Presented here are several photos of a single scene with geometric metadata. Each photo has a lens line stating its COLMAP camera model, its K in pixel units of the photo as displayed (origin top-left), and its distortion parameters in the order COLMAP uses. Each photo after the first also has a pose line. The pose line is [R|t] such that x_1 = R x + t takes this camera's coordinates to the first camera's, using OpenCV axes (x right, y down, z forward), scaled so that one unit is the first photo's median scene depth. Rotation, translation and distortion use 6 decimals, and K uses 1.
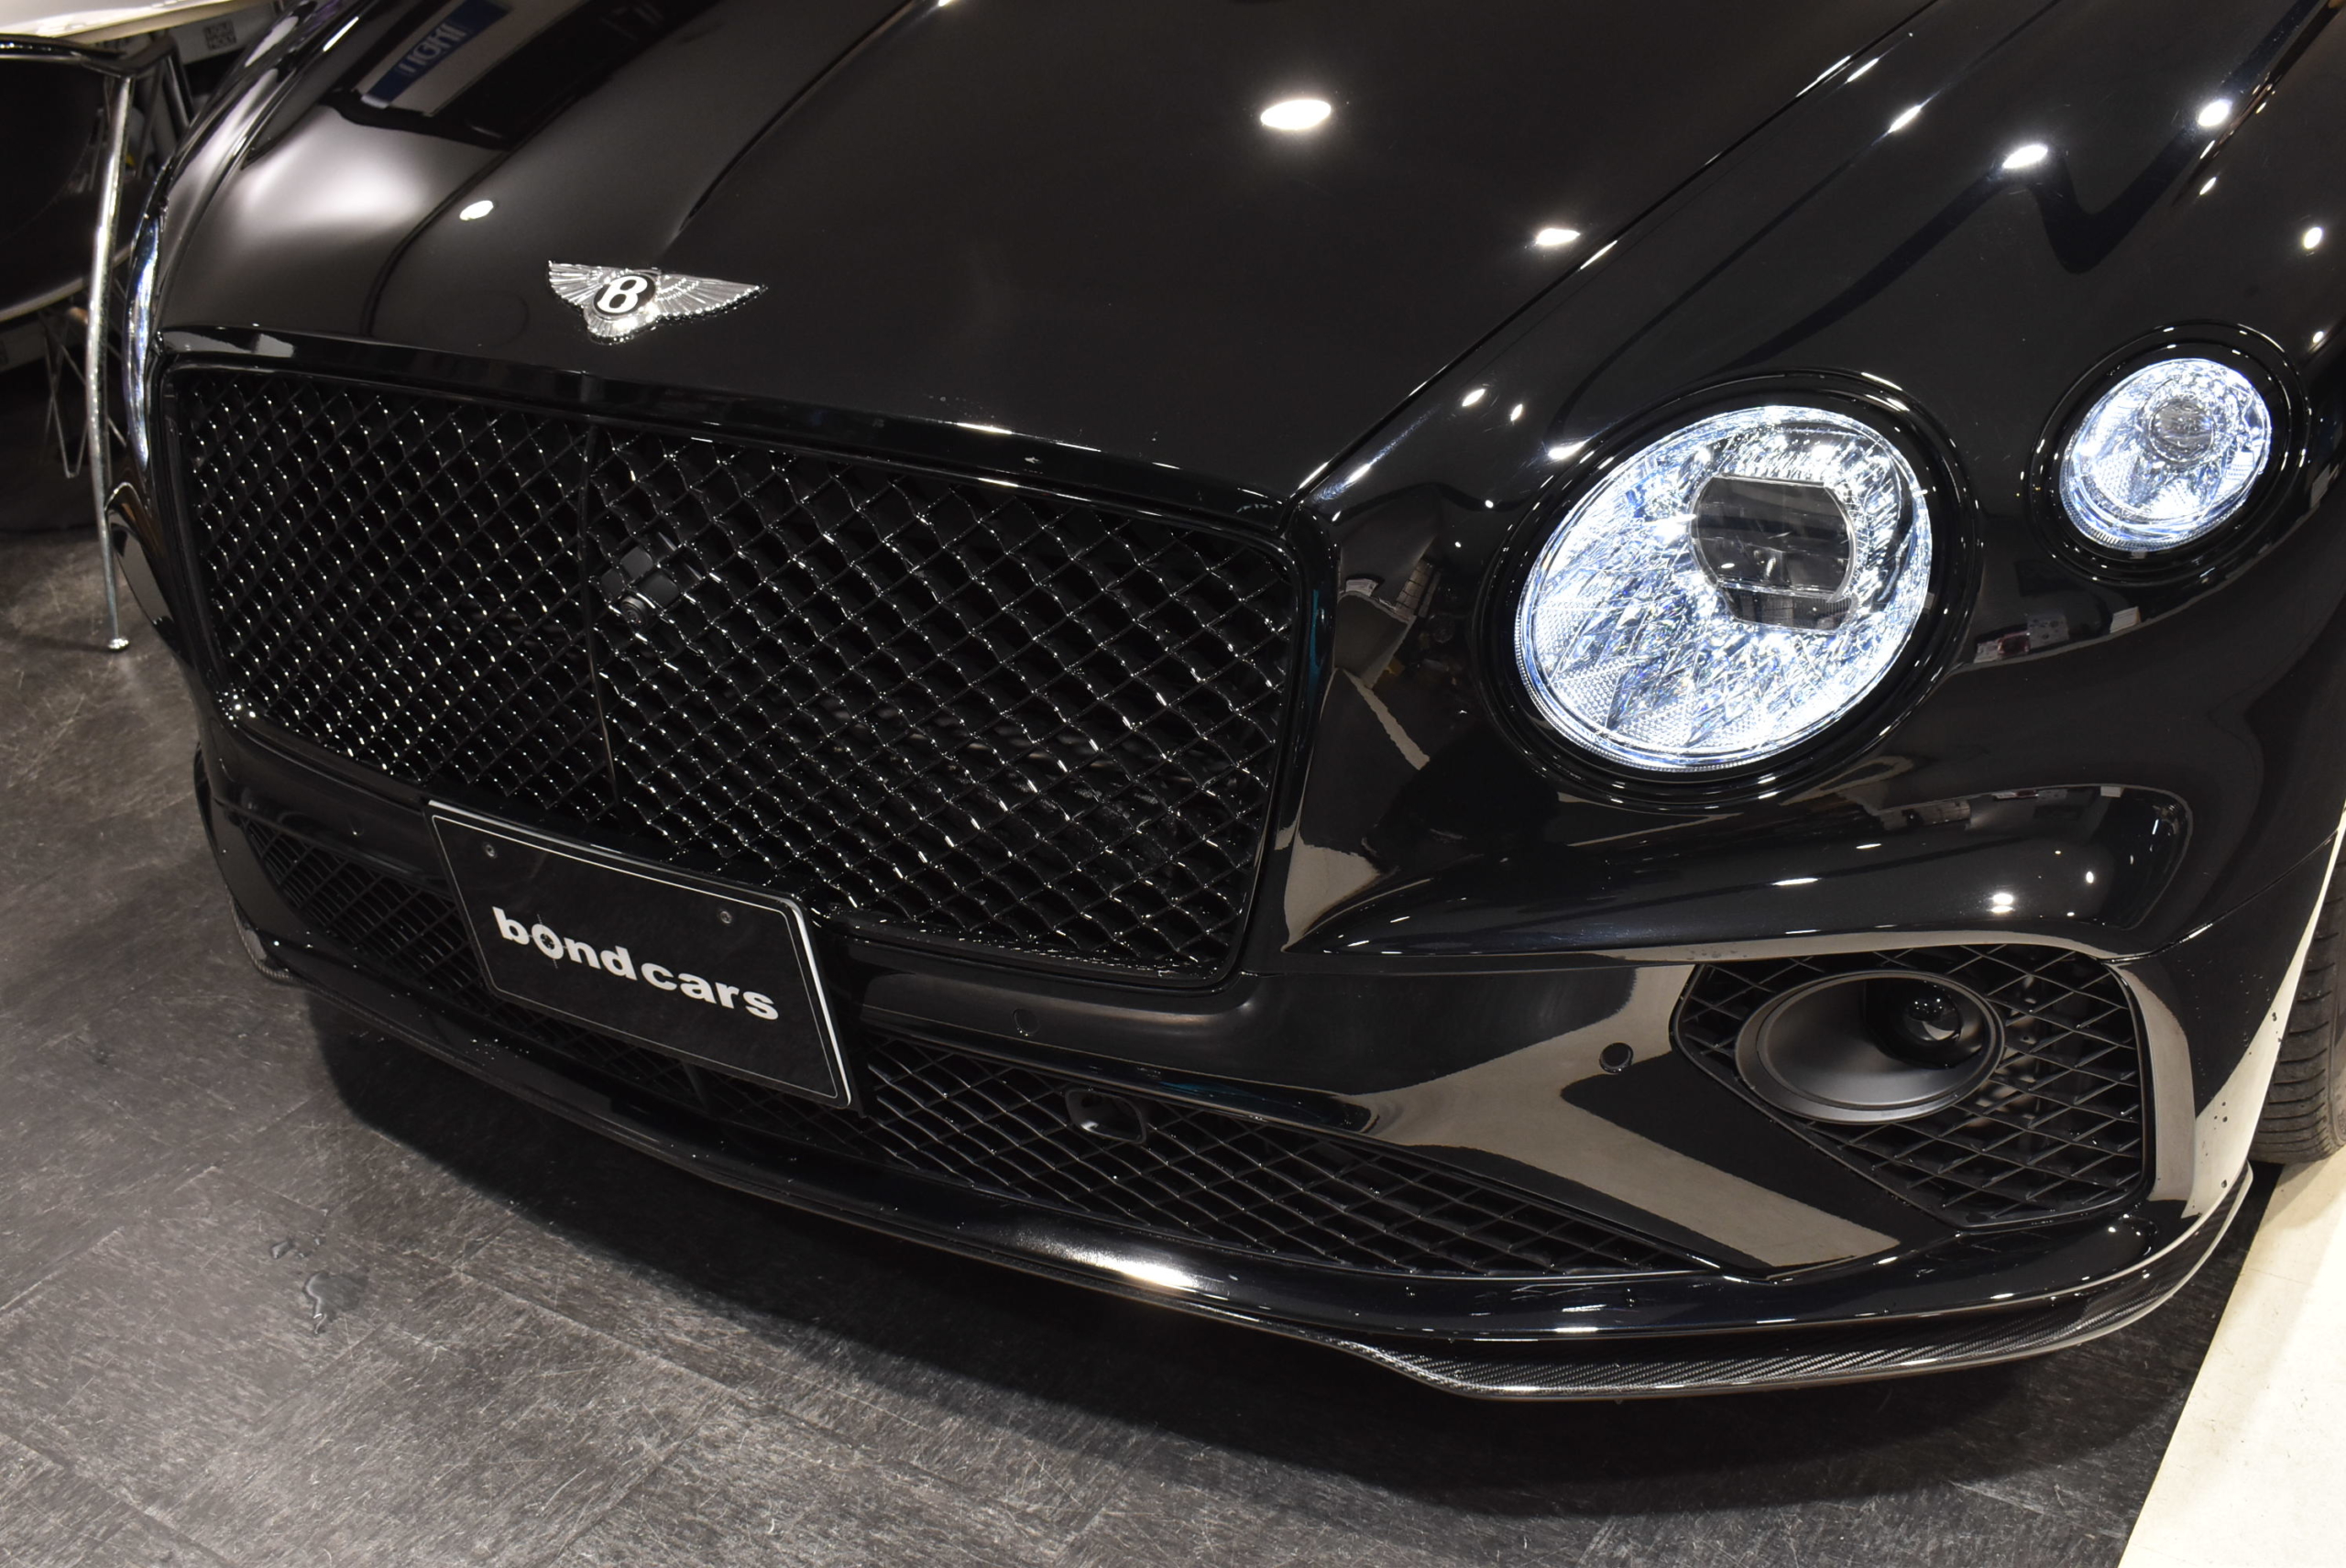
lens RADIAL K [[2514.8, 0, 1158.5], [0, 2514.8, 777.6], [0, 0, 1]] dist [-0.065761, 0.000000]
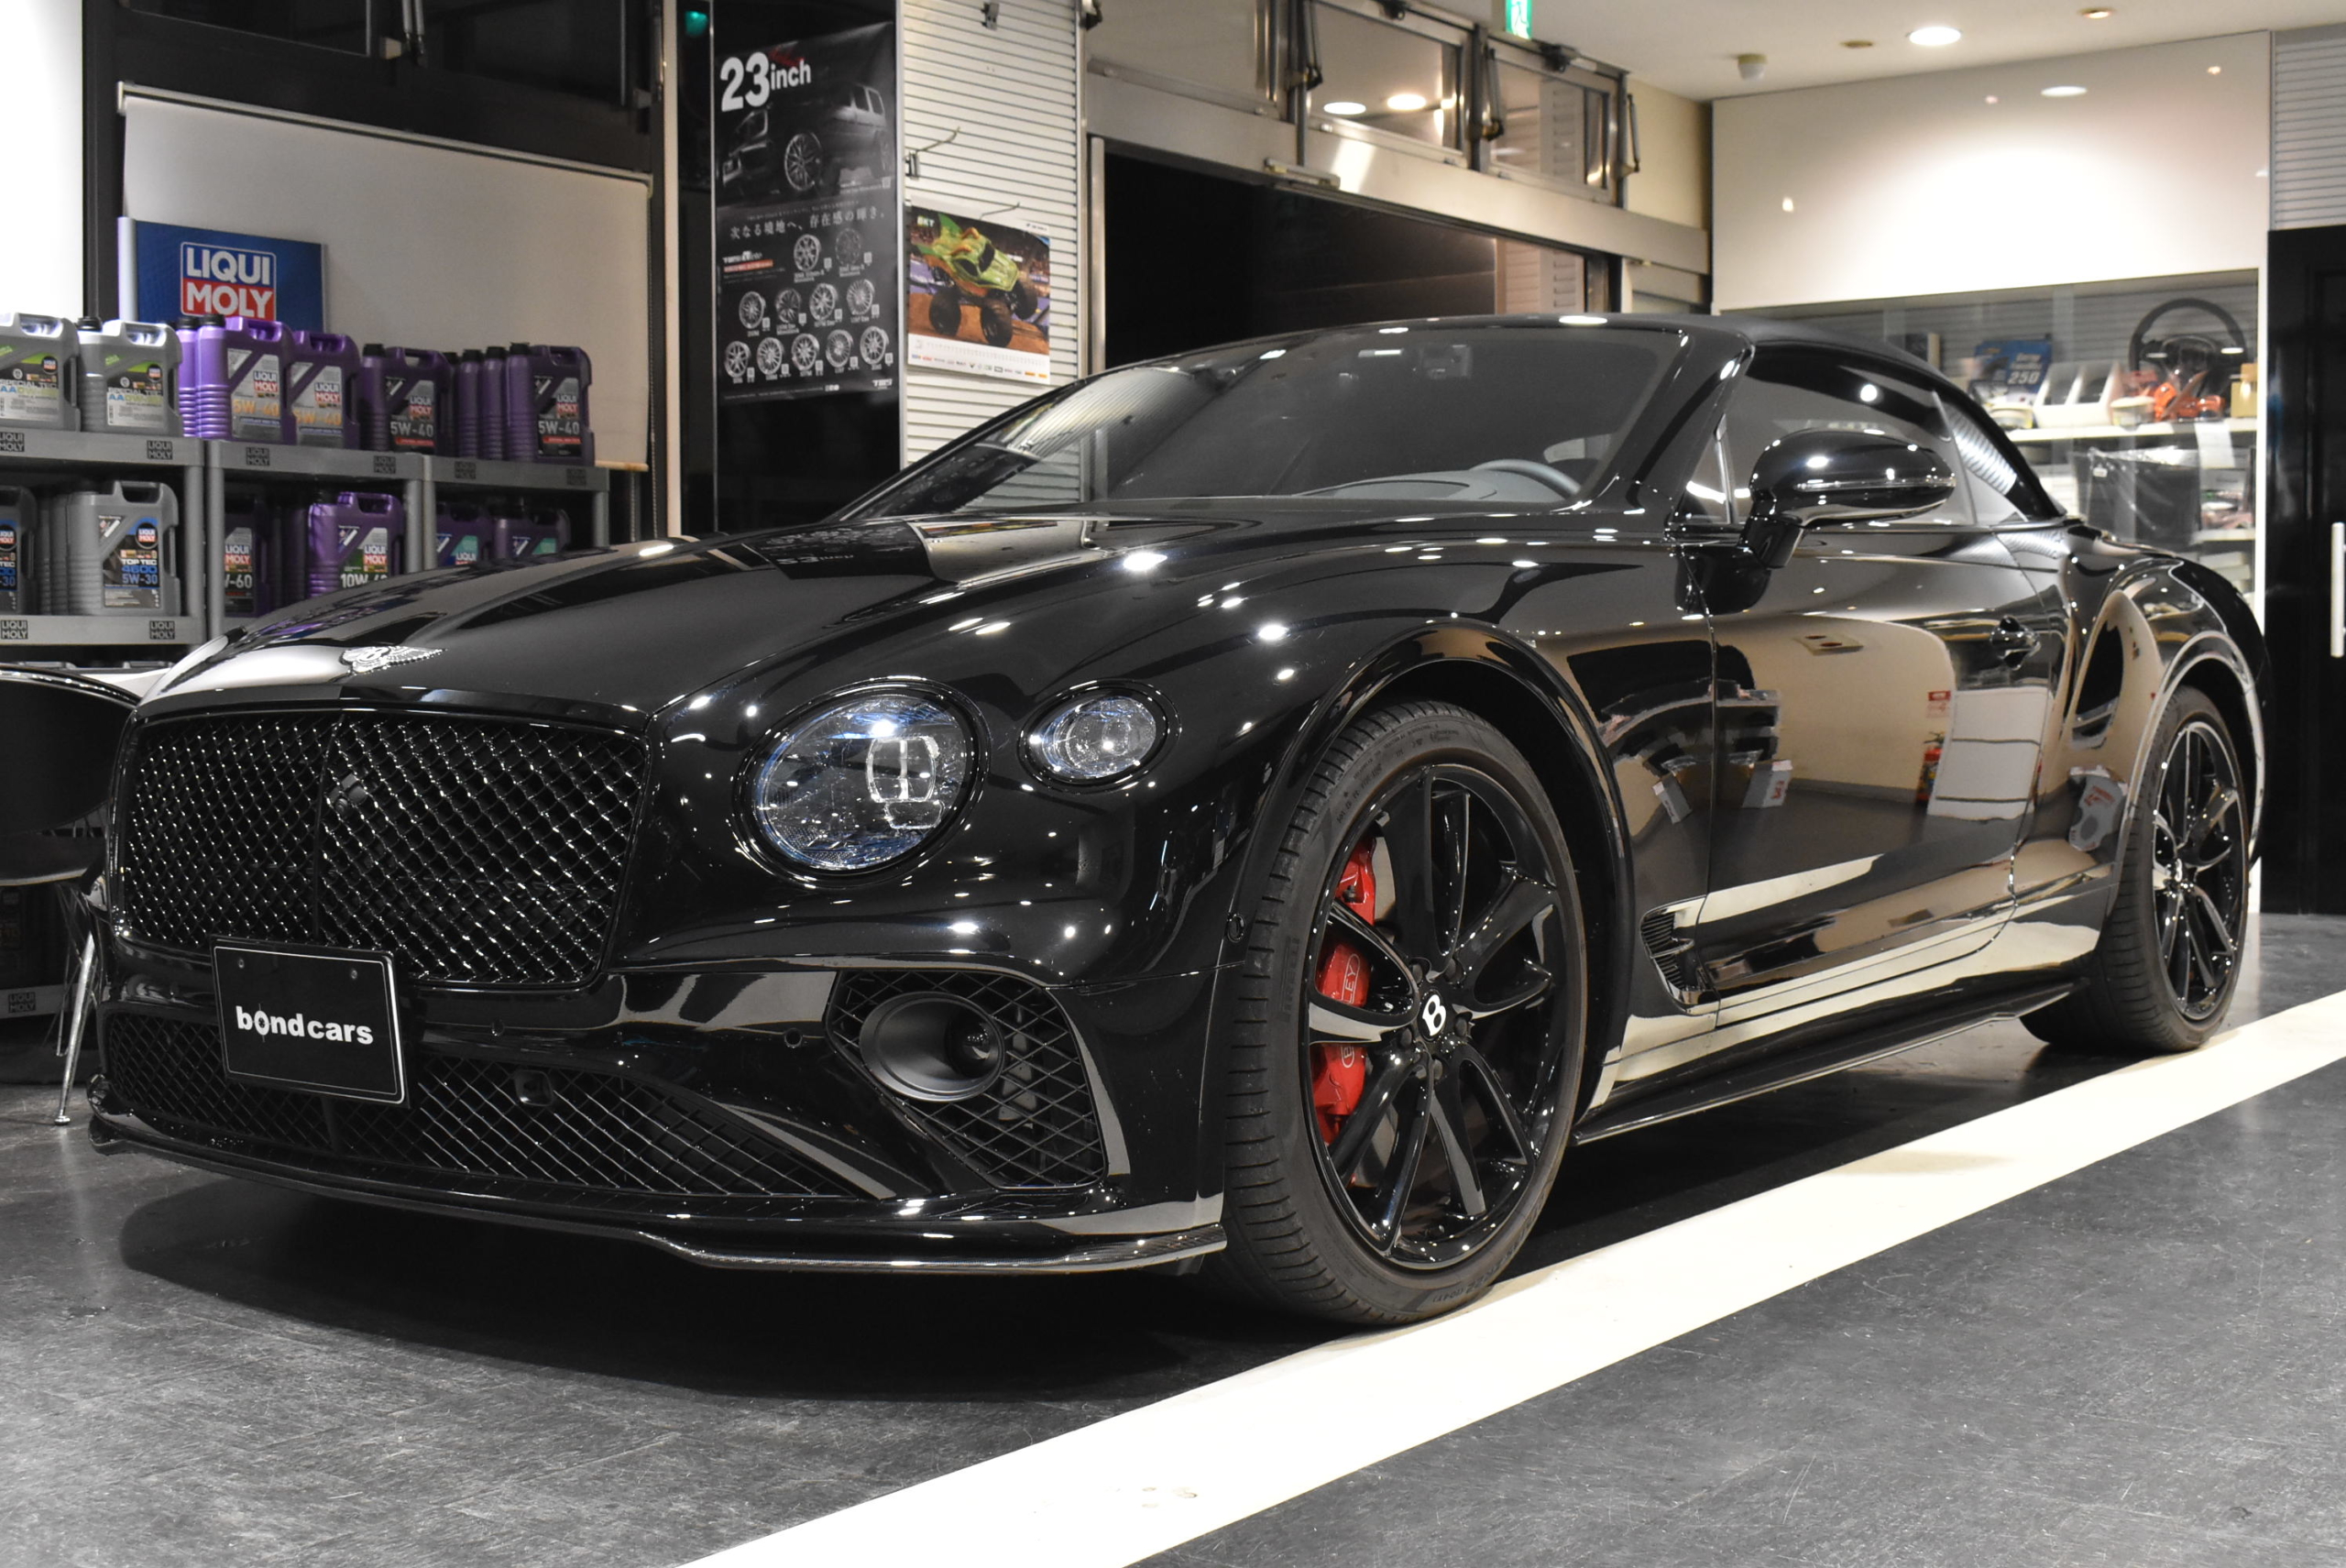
lens RADIAL K [[2850.1, 0, 1166.9], [0, 2850.1, 778.0], [0, 0, 1]] dist [-0.045080, 0.000000]
pose [[0.993462, 0.083961, -0.077359, 0.508741], [-0.109193, 0.896614, -0.429140, 0.682713], [0.033330, 0.434781, 0.899919, -0.799621]]
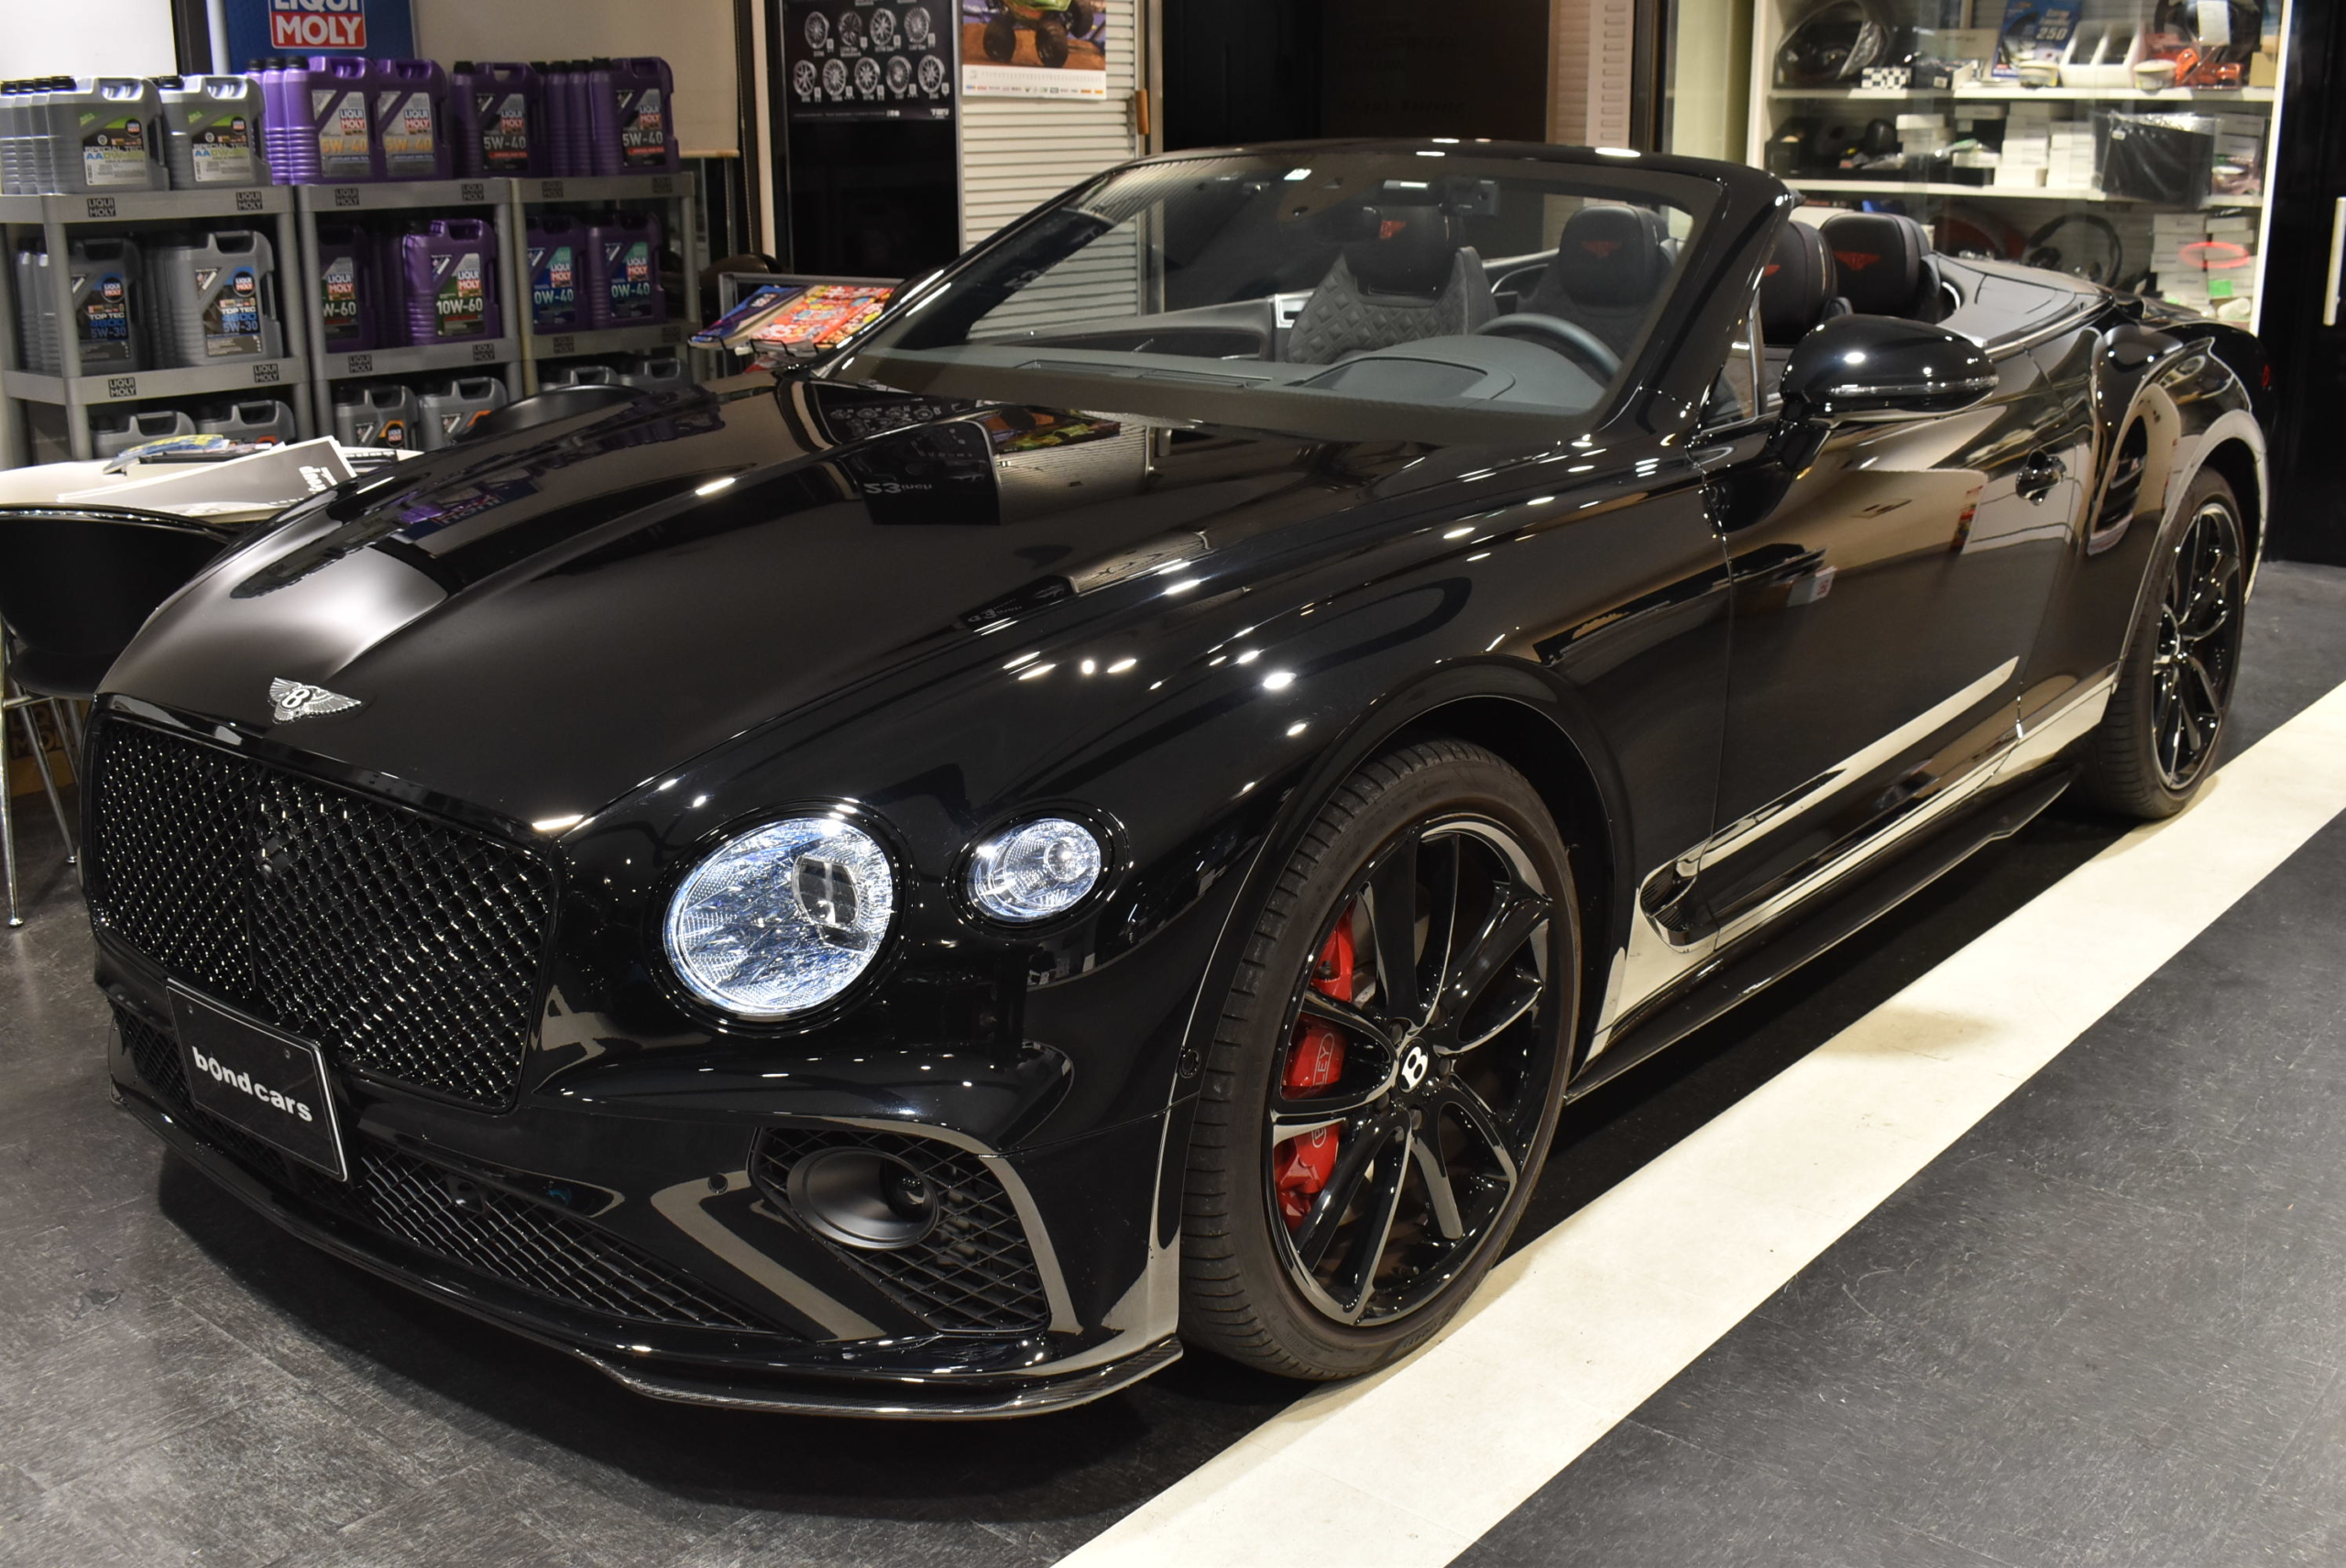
lens RADIAL K [[2322.9, 0, 1161.9], [0, 2322.9, 794.0], [0, 0, 1]] dist [-0.069637, 0.000000]
pose [[0.988346, 0.112577, -0.102460, 0.525609], [-0.130858, 0.972221, -0.194066, 0.102215], [0.077766, 0.205212, 0.975623, -0.496849]]
